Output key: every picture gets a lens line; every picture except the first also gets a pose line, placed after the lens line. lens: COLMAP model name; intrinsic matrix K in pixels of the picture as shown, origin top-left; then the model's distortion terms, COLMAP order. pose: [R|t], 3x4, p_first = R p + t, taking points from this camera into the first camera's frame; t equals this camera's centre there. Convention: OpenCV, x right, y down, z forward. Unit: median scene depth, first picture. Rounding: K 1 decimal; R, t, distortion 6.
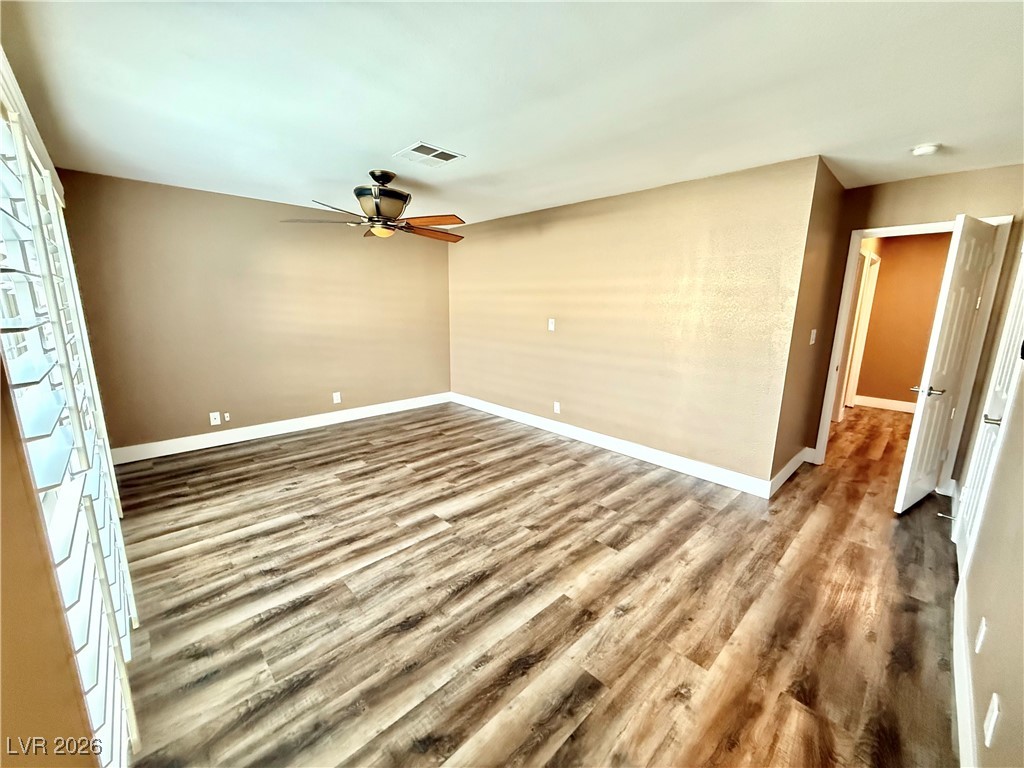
lens RADIAL K [[407.1, 0, 505.4], [0, 407.1, 382.3], [0, 0, 1]] dist [0.000766, 0.000193]
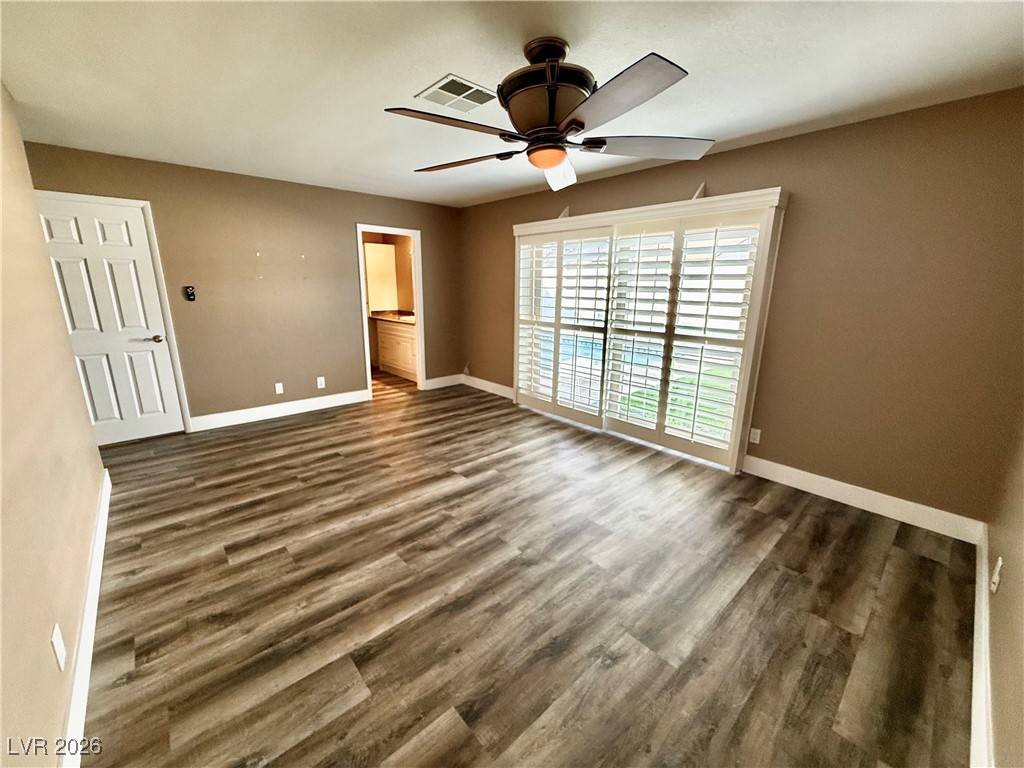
lens RADIAL K [[407.1, 0, 509.8], [0, 407.1, 385.2], [0, 0, 1]] dist [0.000766, 0.000193]
pose [[-0.999502, -0.028430, 0.013668, -0.269106], [-0.019970, 0.905676, 0.423500, -0.330849], [-0.024419, 0.423016, -0.905793, 1.695407]]
